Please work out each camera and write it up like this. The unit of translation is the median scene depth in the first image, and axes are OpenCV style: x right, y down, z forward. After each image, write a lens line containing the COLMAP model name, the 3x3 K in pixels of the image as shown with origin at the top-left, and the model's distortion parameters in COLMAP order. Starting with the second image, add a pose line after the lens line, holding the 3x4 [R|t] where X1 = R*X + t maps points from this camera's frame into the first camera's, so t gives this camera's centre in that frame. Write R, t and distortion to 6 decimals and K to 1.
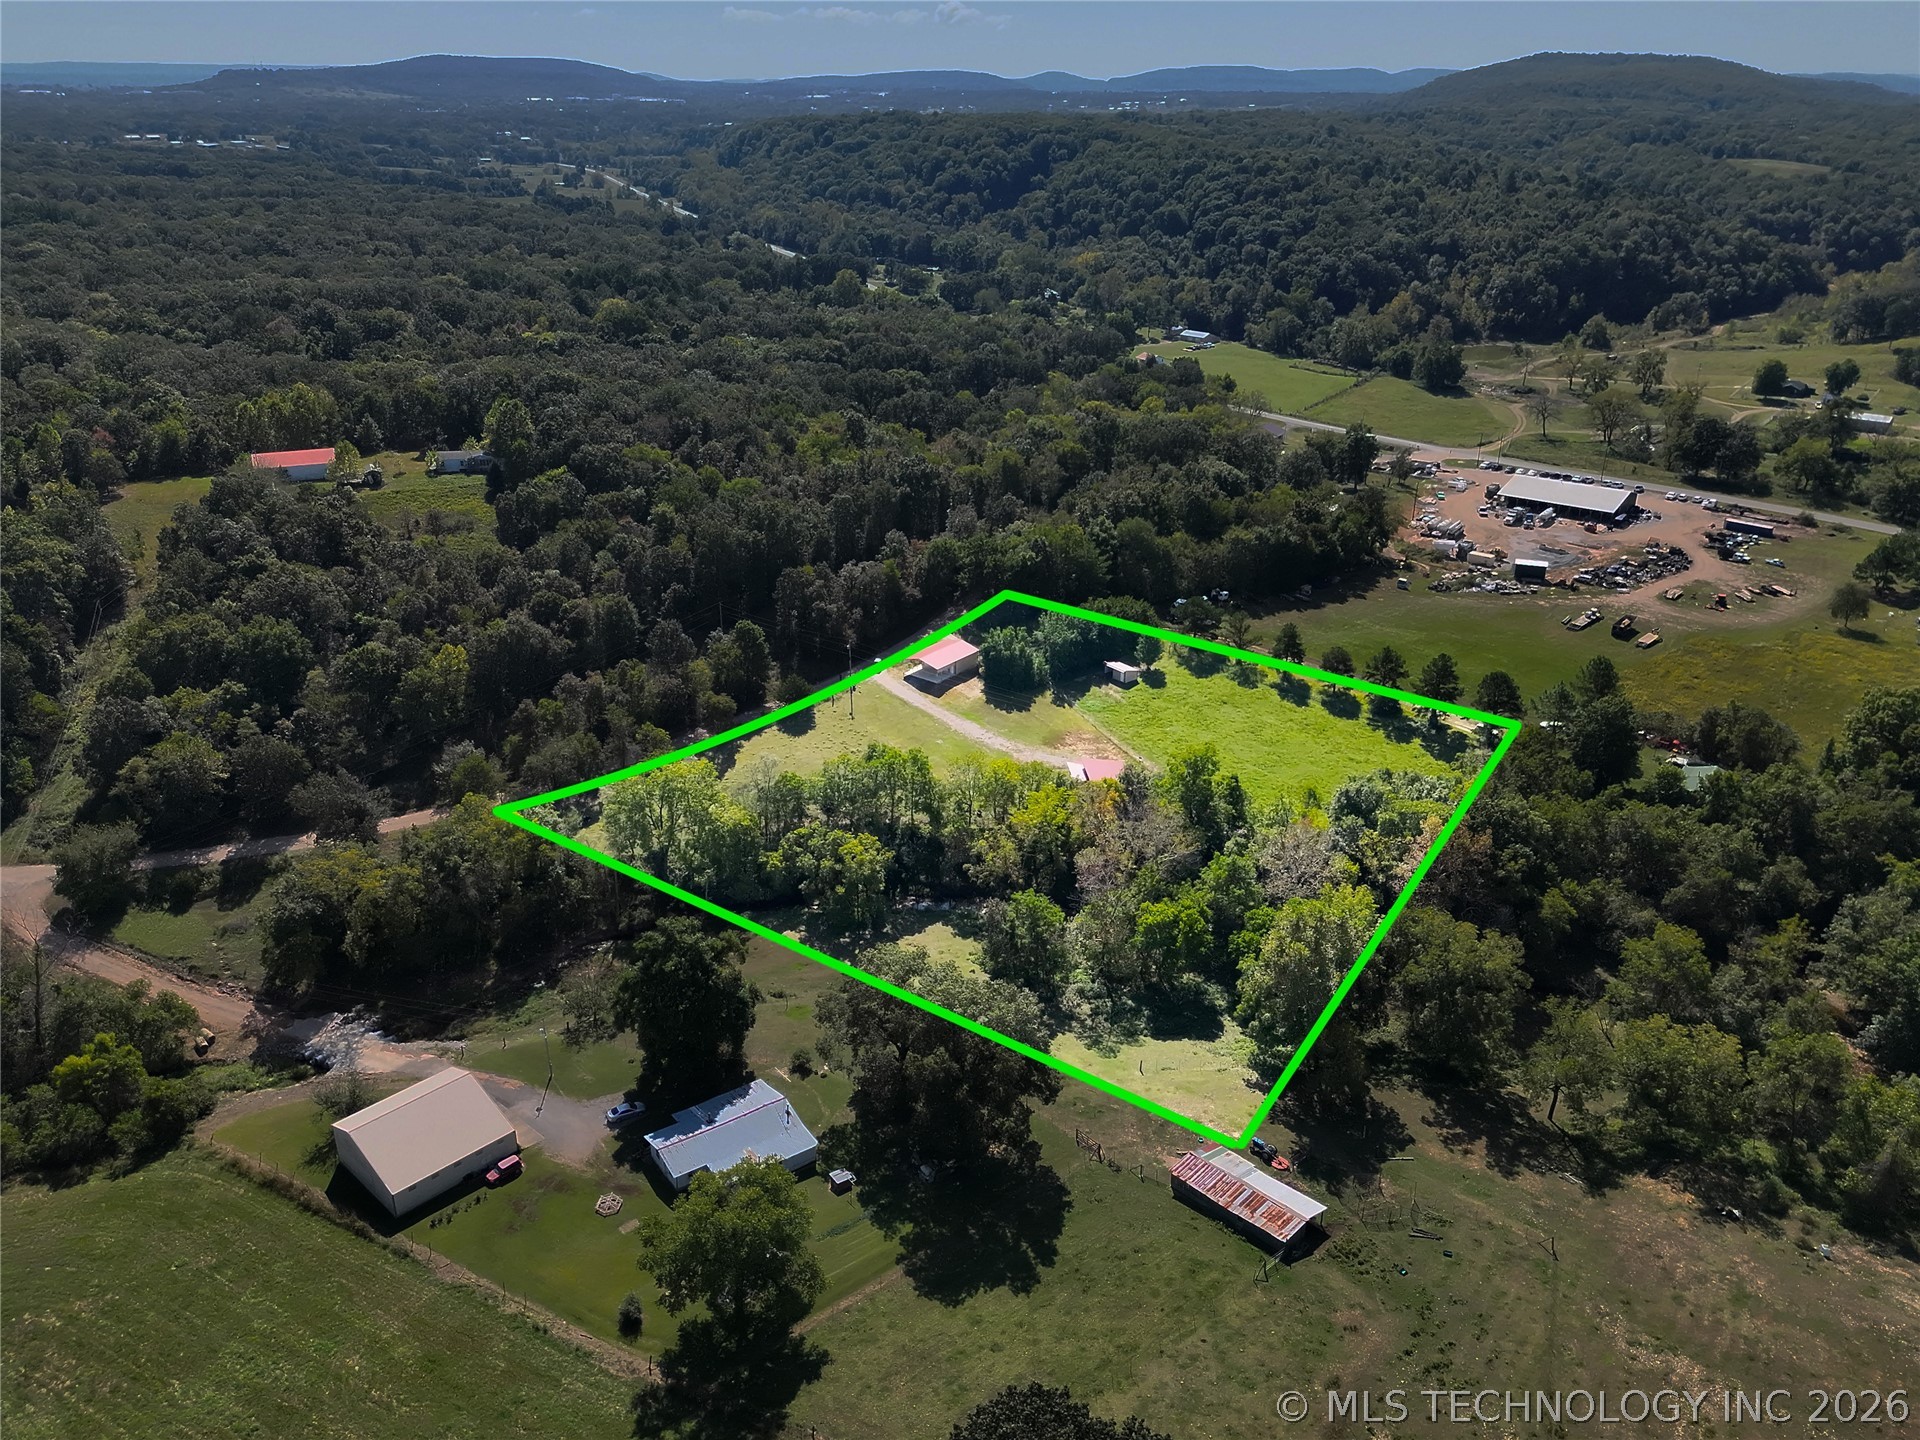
lens RADIAL K [[1439.0, 0, 960.0], [0, 1439.0, 720.0], [0, 0, 1]] dist [0.044146, -0.003670]
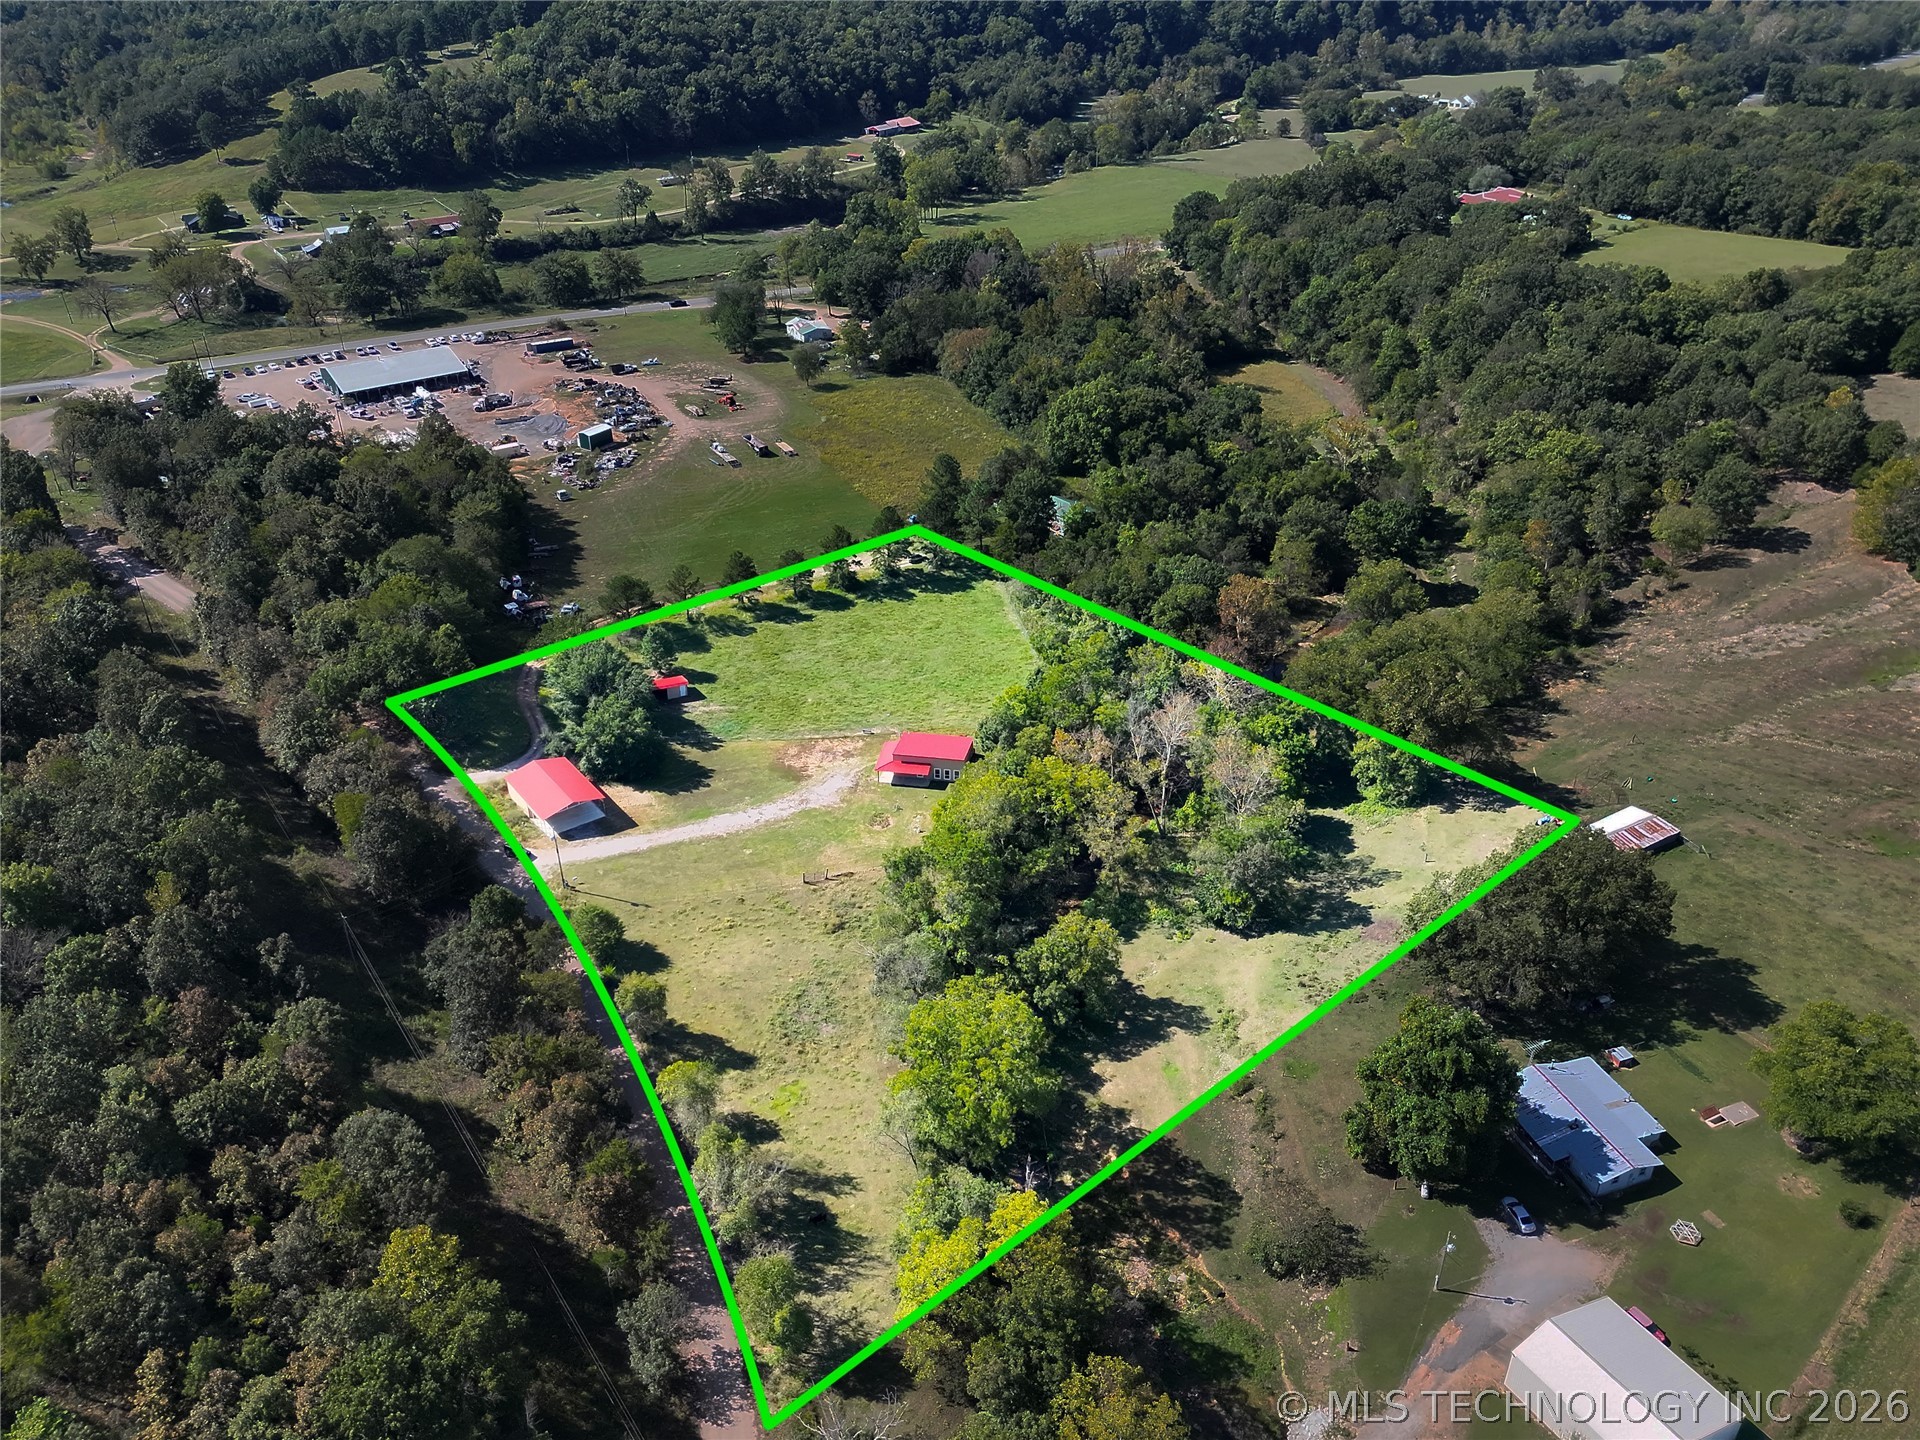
lens RADIAL K [[1439.0, 0, 960.0], [0, 1439.0, 720.0], [0, 0, 1]] dist [0.044146, -0.003670]
pose [[0.260134, -0.497407, 0.827597, -0.548325], [0.389696, 0.838283, 0.381338, -0.273862], [-0.883440, 0.223312, 0.411904, 0.529693]]
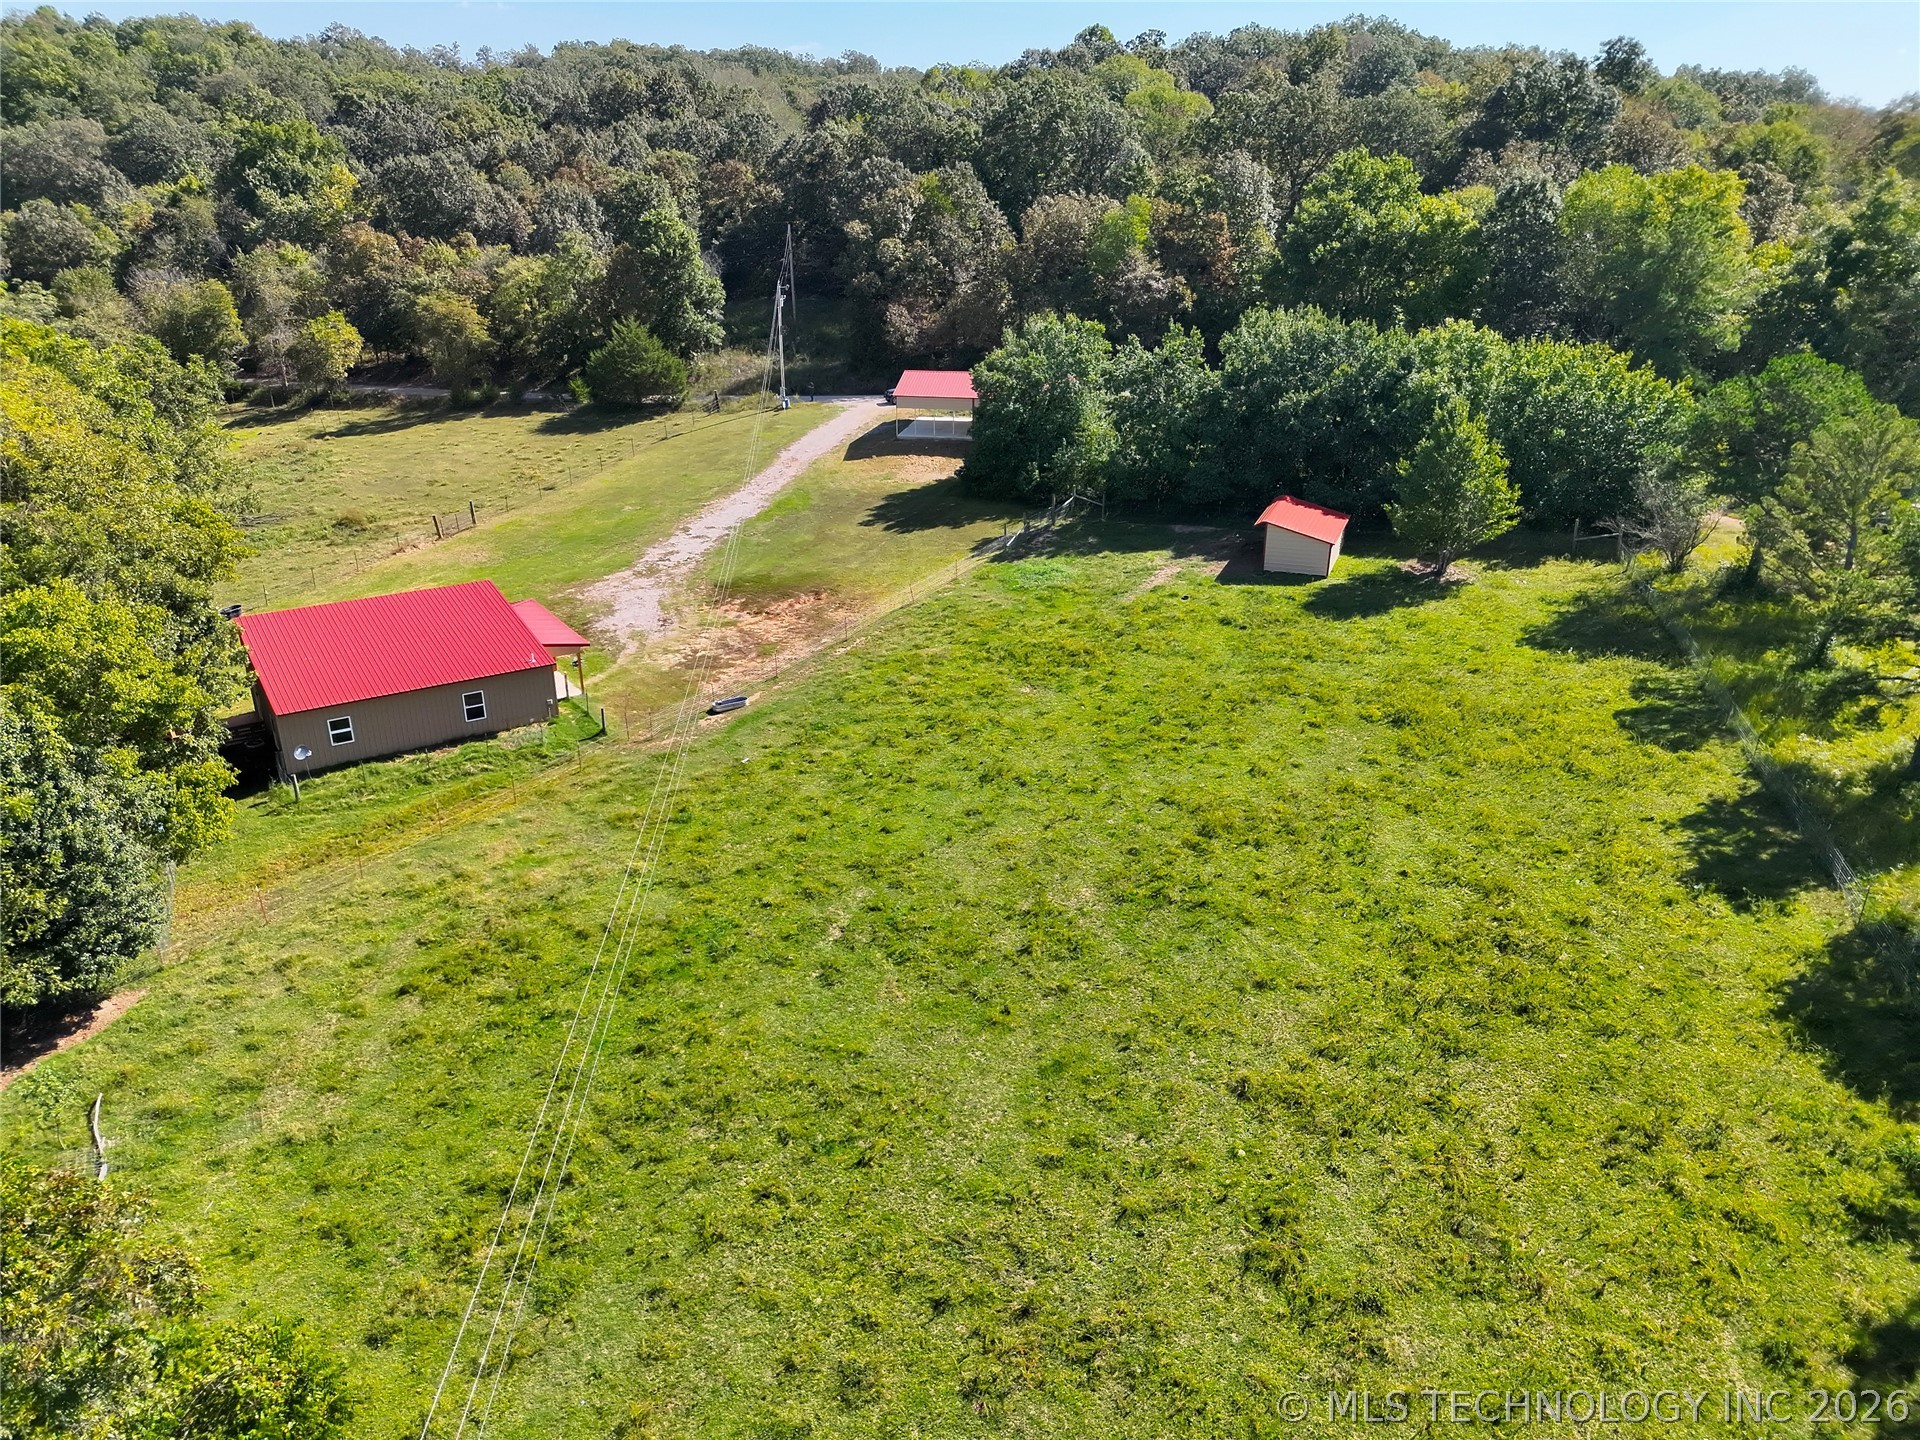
lens RADIAL K [[1439.0, 0, 960.0], [0, 1439.0, 720.0], [0, 0, 1]] dist [0.044146, -0.003670]
pose [[0.460231, 0.316454, -0.829485, 0.323093], [-0.347599, 0.923955, 0.159633, -0.023375], [0.816922, 0.214860, 0.535232, 0.826423]]
